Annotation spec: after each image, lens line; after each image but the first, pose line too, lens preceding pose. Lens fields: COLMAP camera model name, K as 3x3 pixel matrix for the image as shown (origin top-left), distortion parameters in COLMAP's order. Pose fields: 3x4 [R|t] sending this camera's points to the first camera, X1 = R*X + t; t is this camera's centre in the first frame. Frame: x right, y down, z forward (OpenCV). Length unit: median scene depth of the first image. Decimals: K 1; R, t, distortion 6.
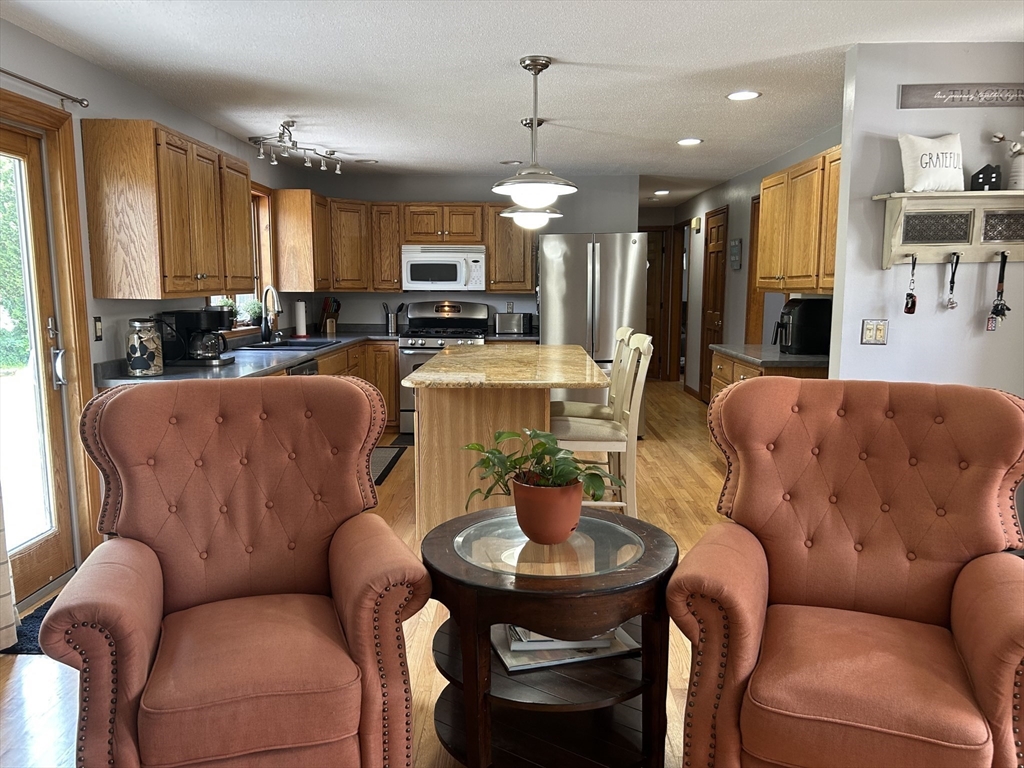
lens RADIAL K [[766.7, 0, 512.8], [0, 766.7, 391.7], [0, 0, 1]] dist [0.059785, -0.073856]
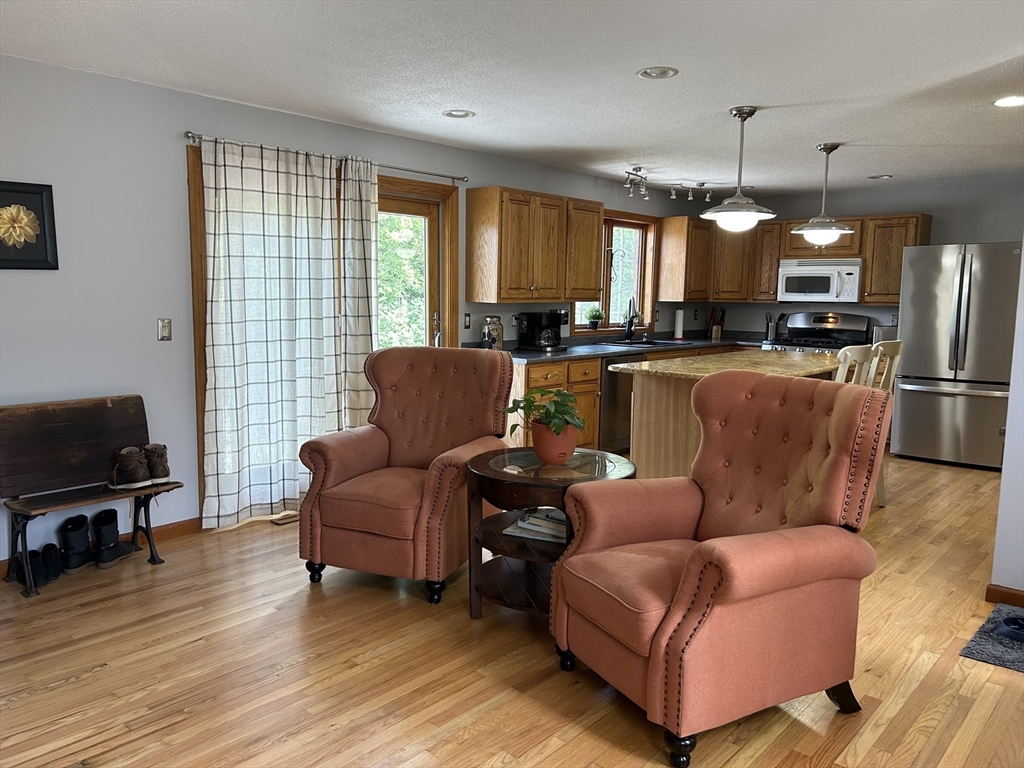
lens RADIAL K [[766.7, 0, 509.0], [0, 766.7, 384.7], [0, 0, 1]] dist [0.059785, -0.073856]
pose [[0.755224, 0.088669, -0.649442, 0.362777], [-0.104443, 0.994428, 0.014316, 0.010766], [0.647092, 0.057017, 0.760277, -0.078897]]
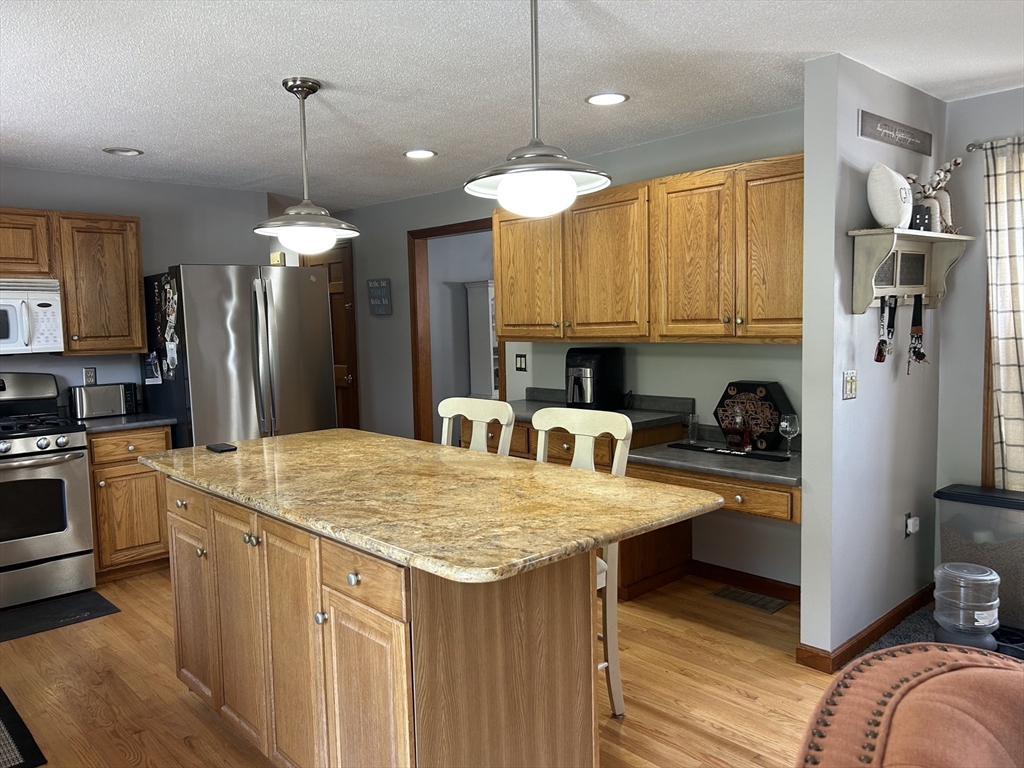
lens RADIAL K [[766.7, 0, 513.7], [0, 766.7, 385.4], [0, 0, 1]] dist [0.059785, -0.073856]
pose [[0.723942, -0.075458, 0.685721, -0.255696], [0.118635, 0.992809, -0.015996, -0.067226], [-0.679583, 0.092931, 0.727688, 0.389221]]
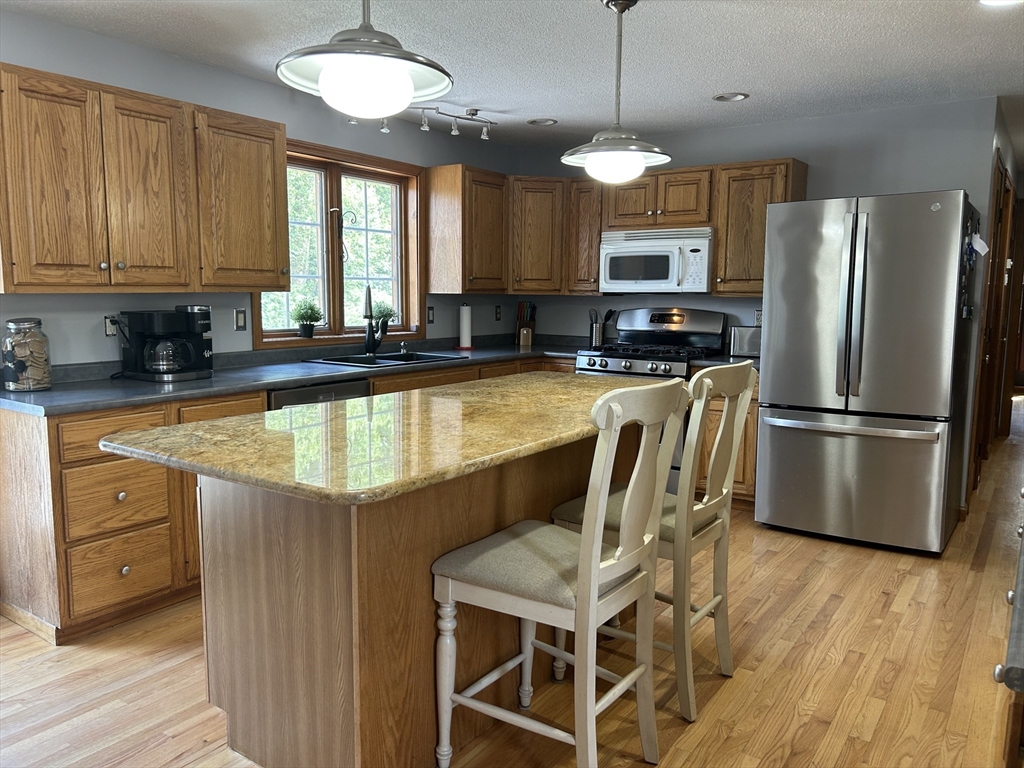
lens RADIAL K [[766.7, 0, 503.4], [0, 766.7, 389.9], [0, 0, 1]] dist [0.059785, -0.073856]
pose [[0.828054, 0.076279, -0.555436, 0.255494], [-0.083525, 0.996429, 0.012320, -0.048884], [0.554392, 0.036191, 0.831468, 0.414959]]
